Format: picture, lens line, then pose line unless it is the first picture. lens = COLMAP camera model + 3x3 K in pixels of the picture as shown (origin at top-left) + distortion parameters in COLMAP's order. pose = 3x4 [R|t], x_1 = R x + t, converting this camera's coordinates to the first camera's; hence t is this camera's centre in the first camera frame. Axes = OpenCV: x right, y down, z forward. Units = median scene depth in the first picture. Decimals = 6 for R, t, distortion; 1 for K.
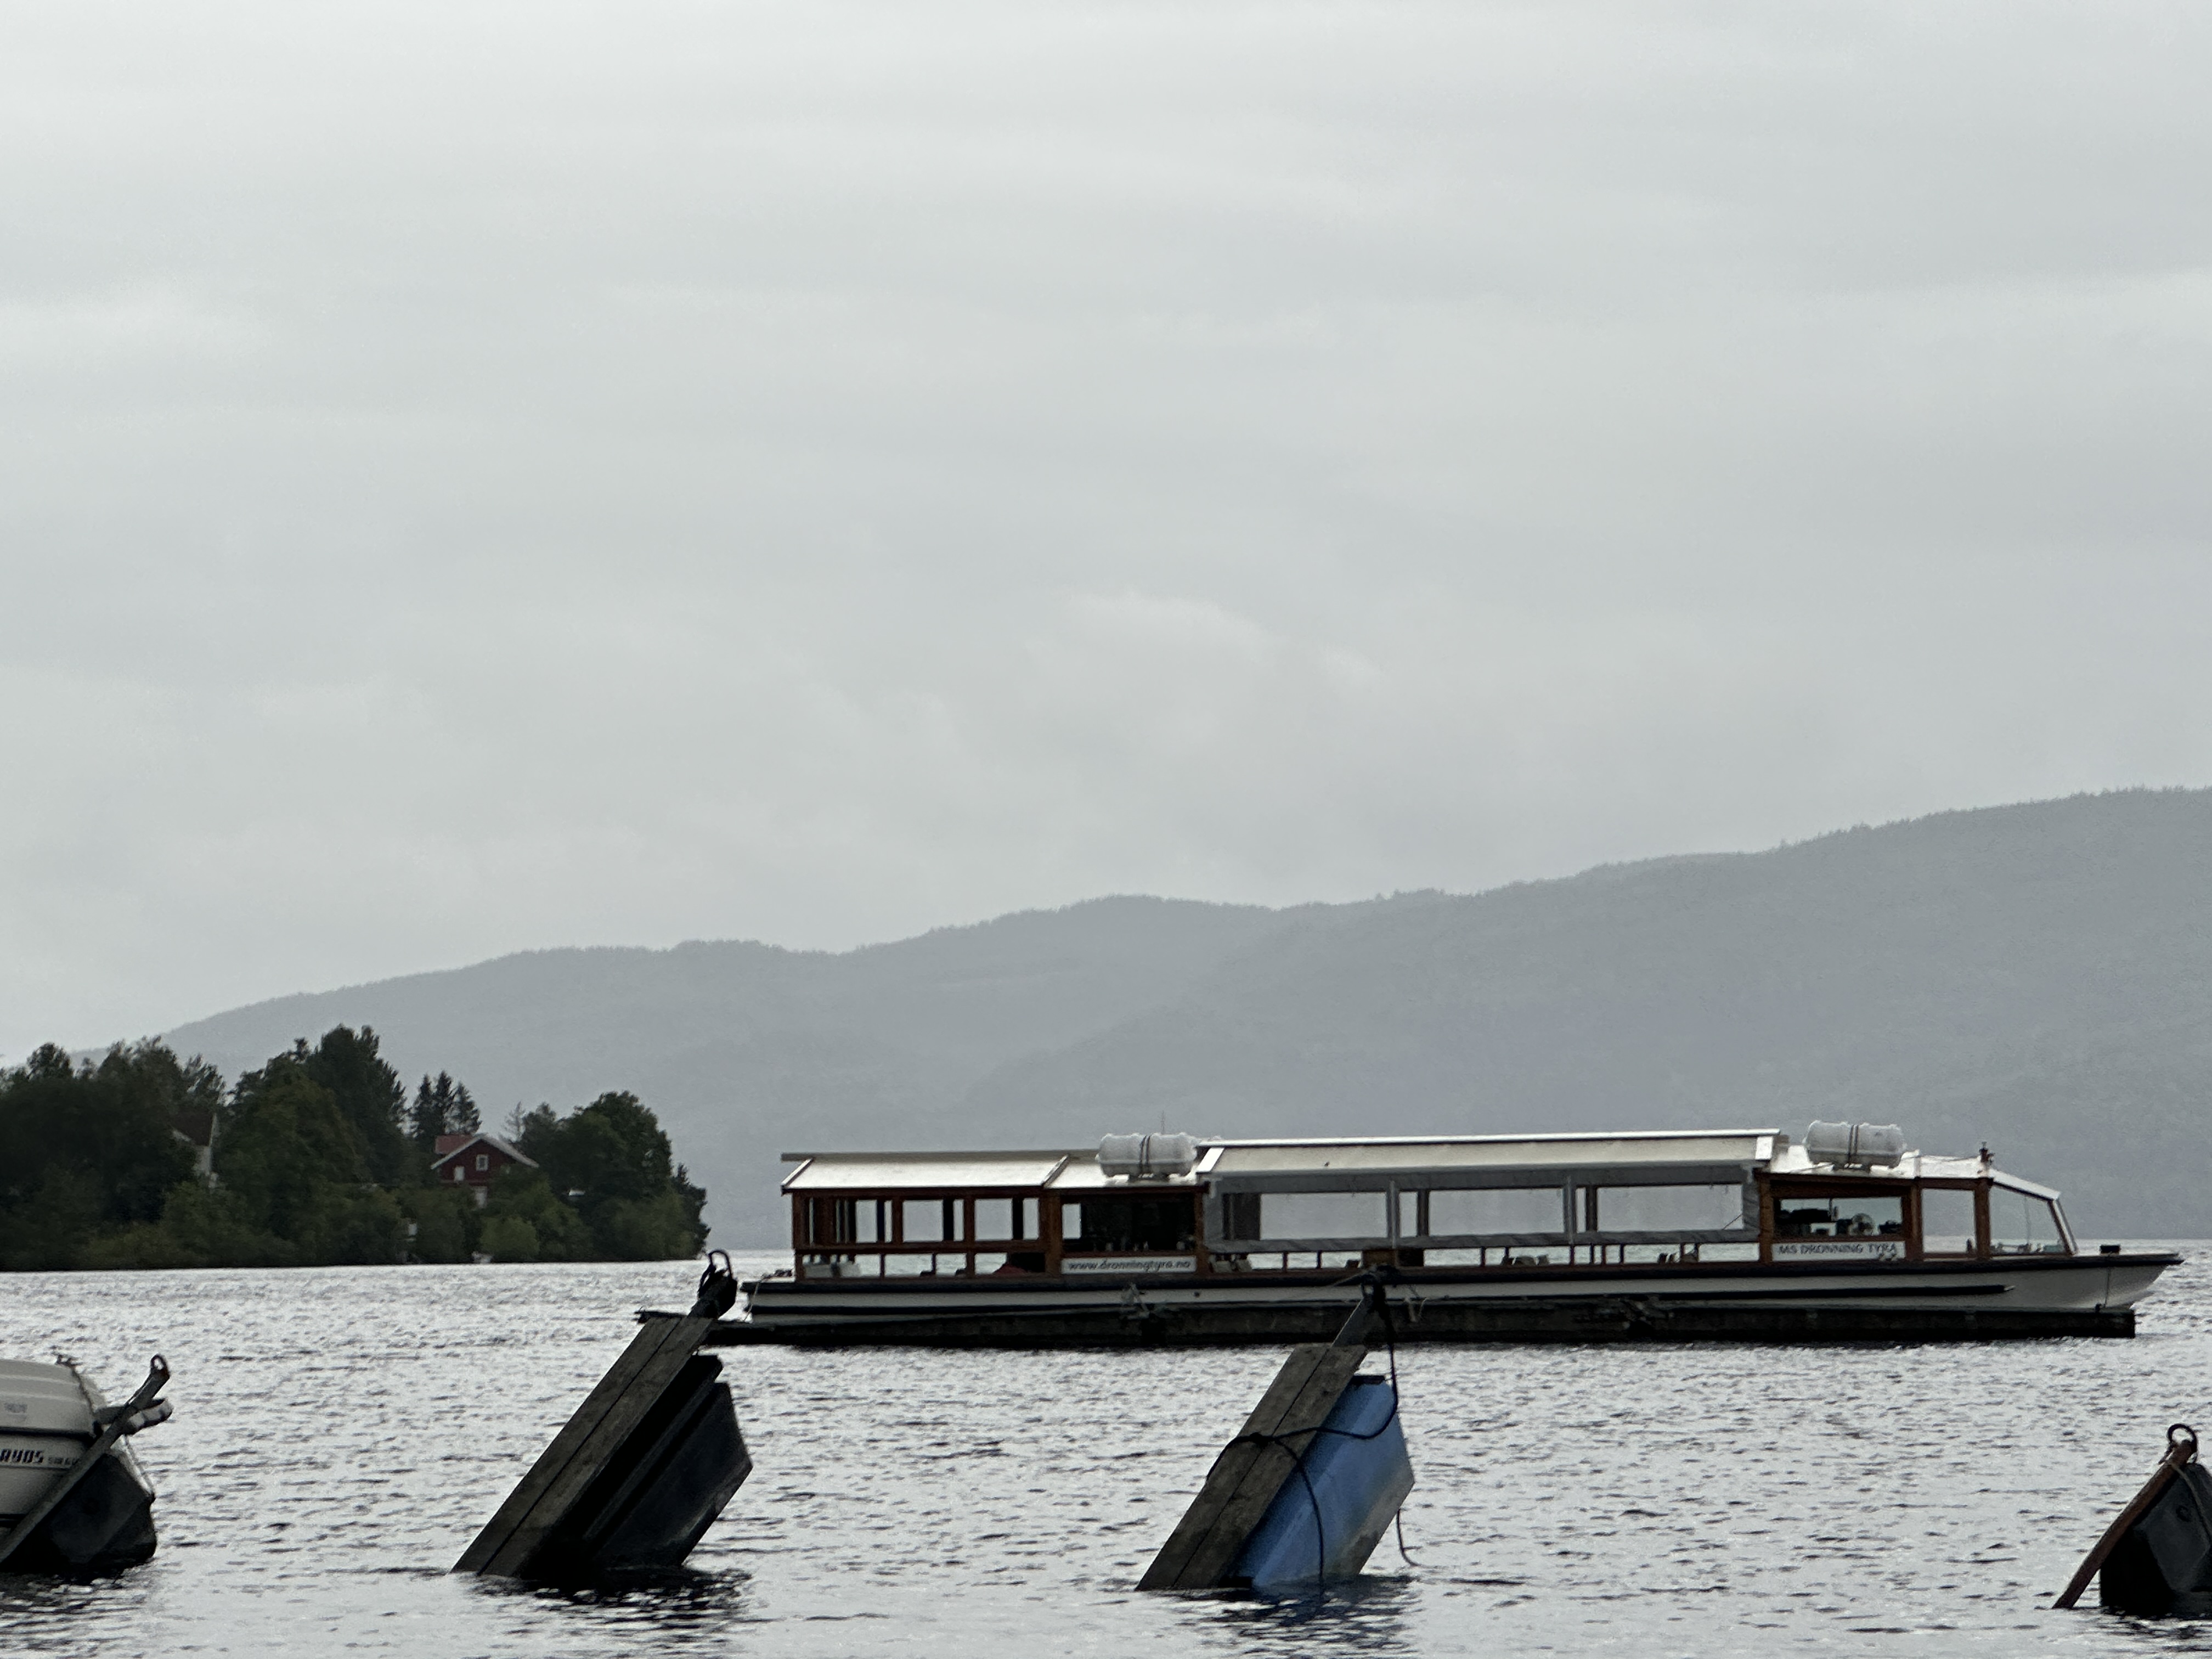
lens RADIAL K [[6288.7, 0, 1105.6], [0, 6288.7, 830.3], [0, 0, 1]] dist [0.160736, 0.000000]
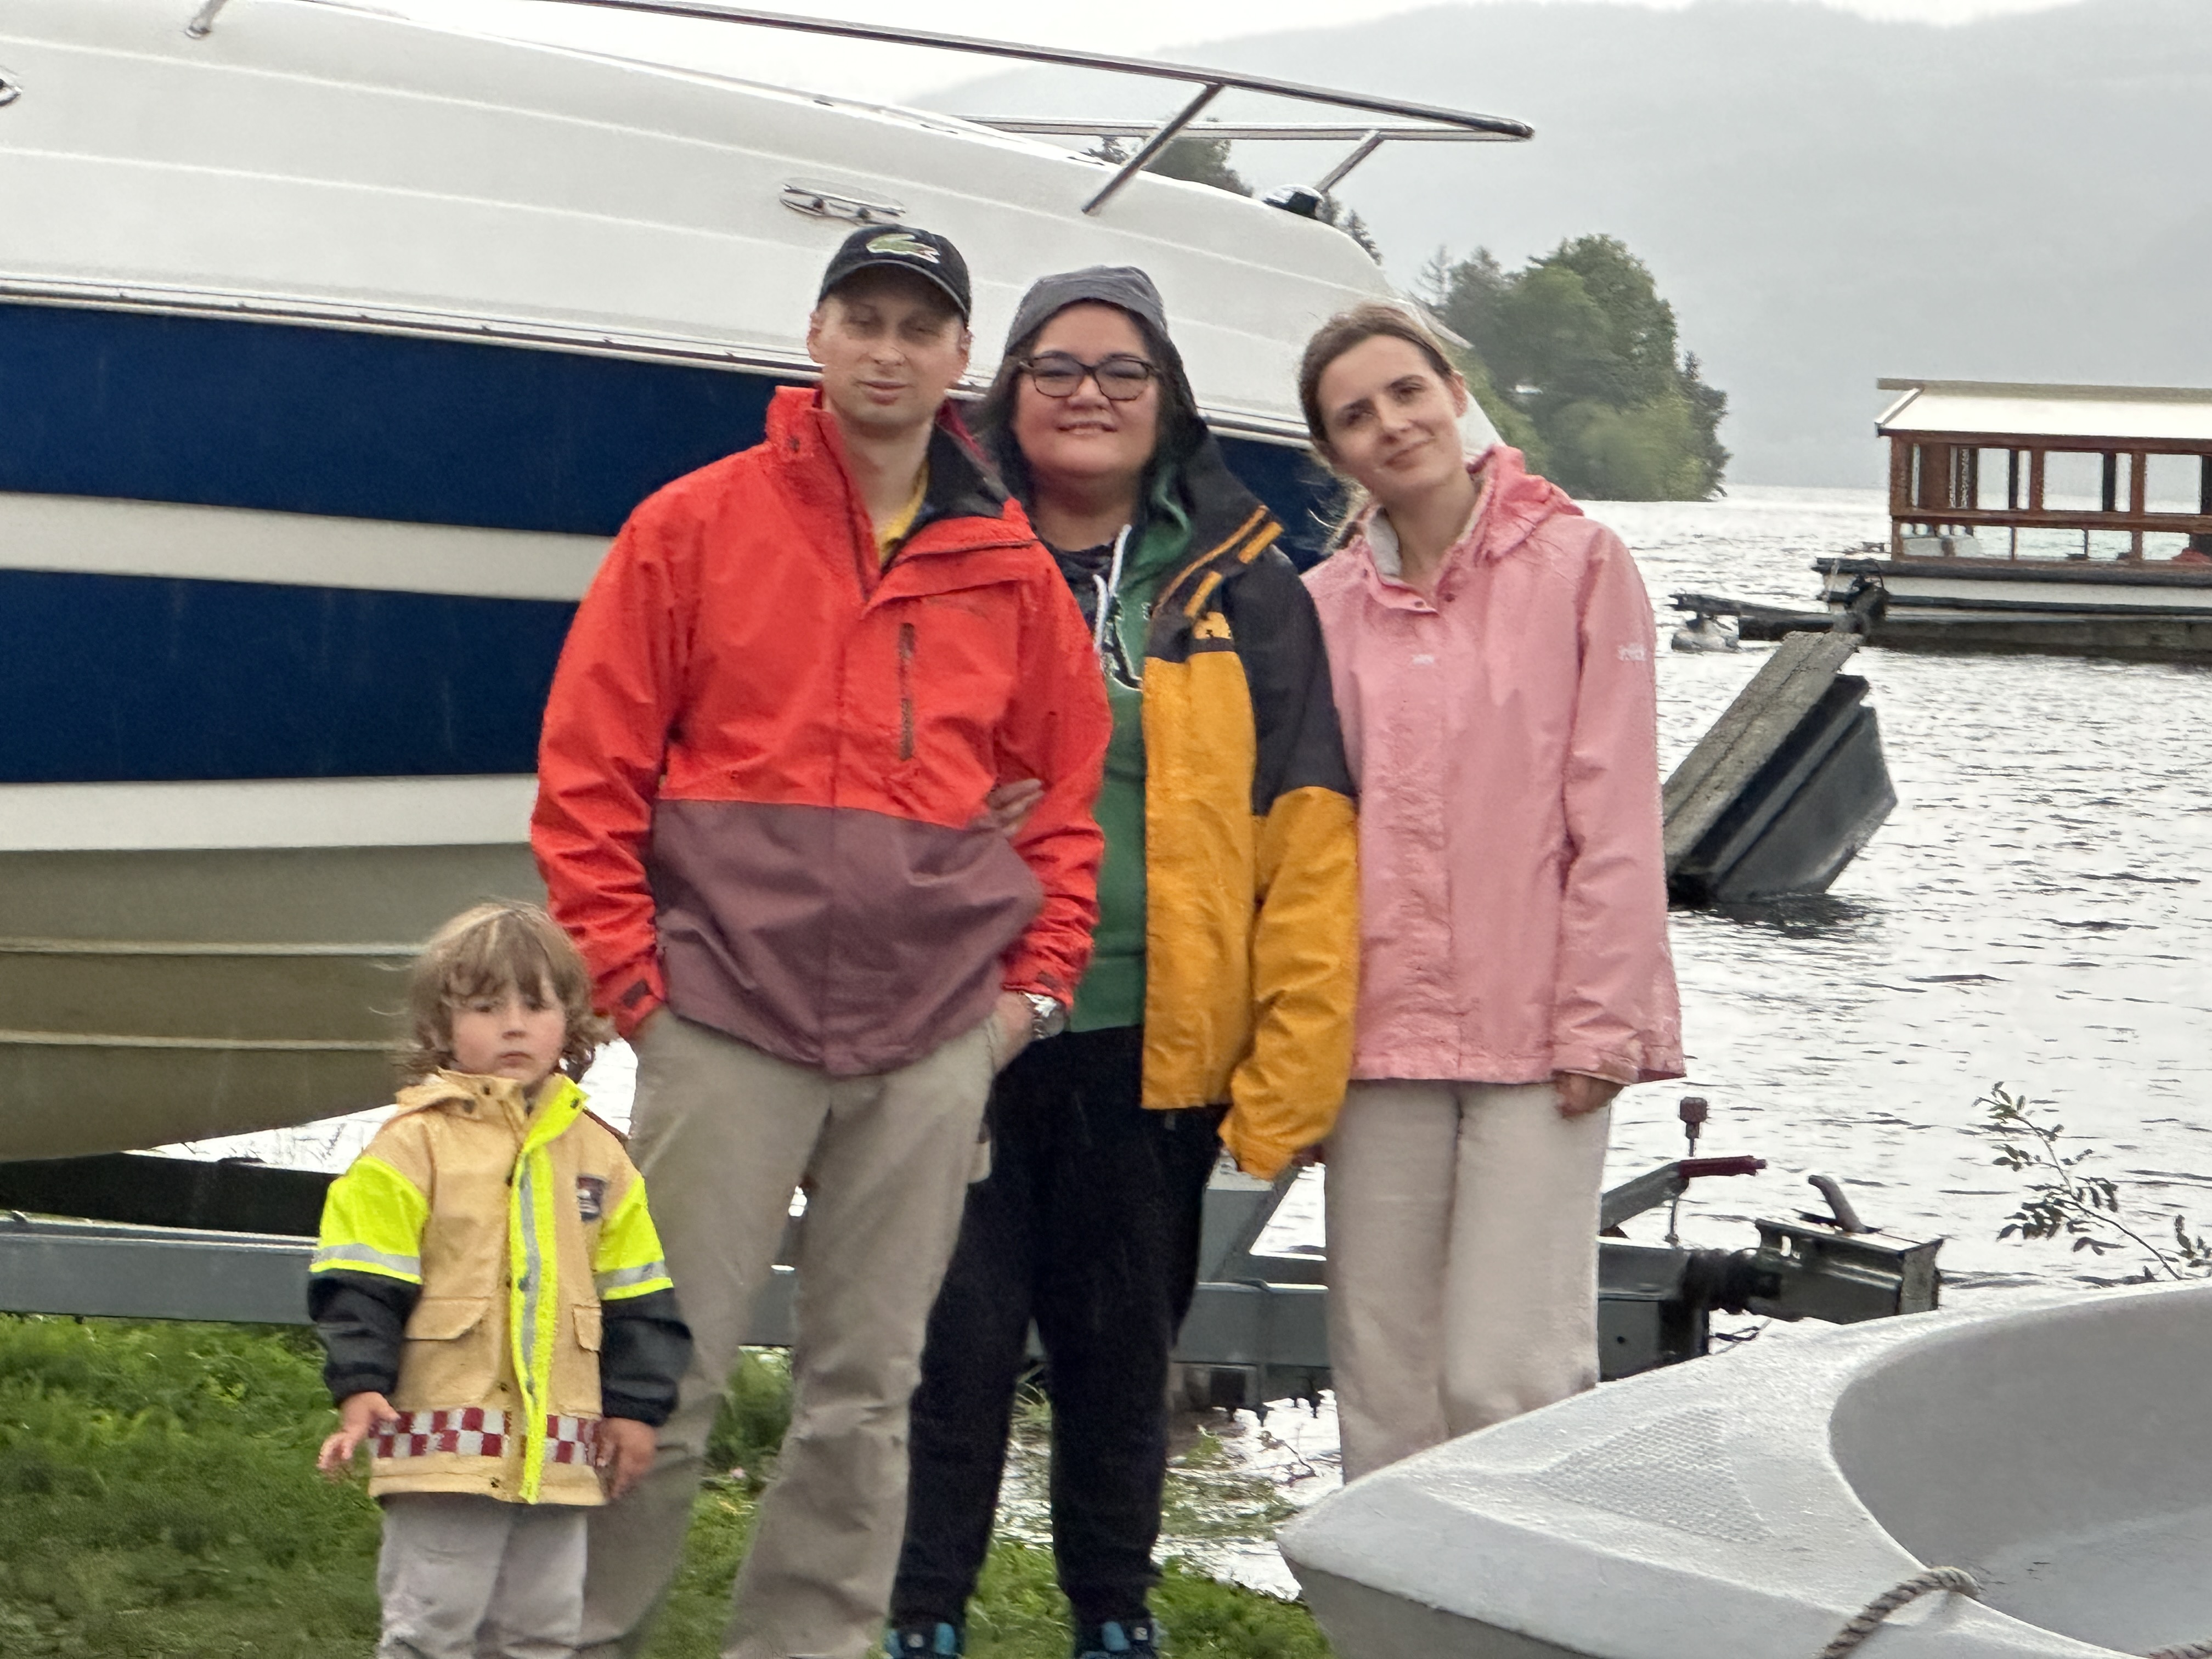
lens RADIAL K [[9955.5, 0, 1105.9], [0, 9955.5, 829.1], [0, 0, 1]] dist [-0.370527, 0.000000]
pose [[0.991294, 0.048495, -0.122414, 0.001429], [-0.035850, 0.993987, 0.103464, -0.010228], [0.126695, -0.098174, 0.987072, -0.112056]]
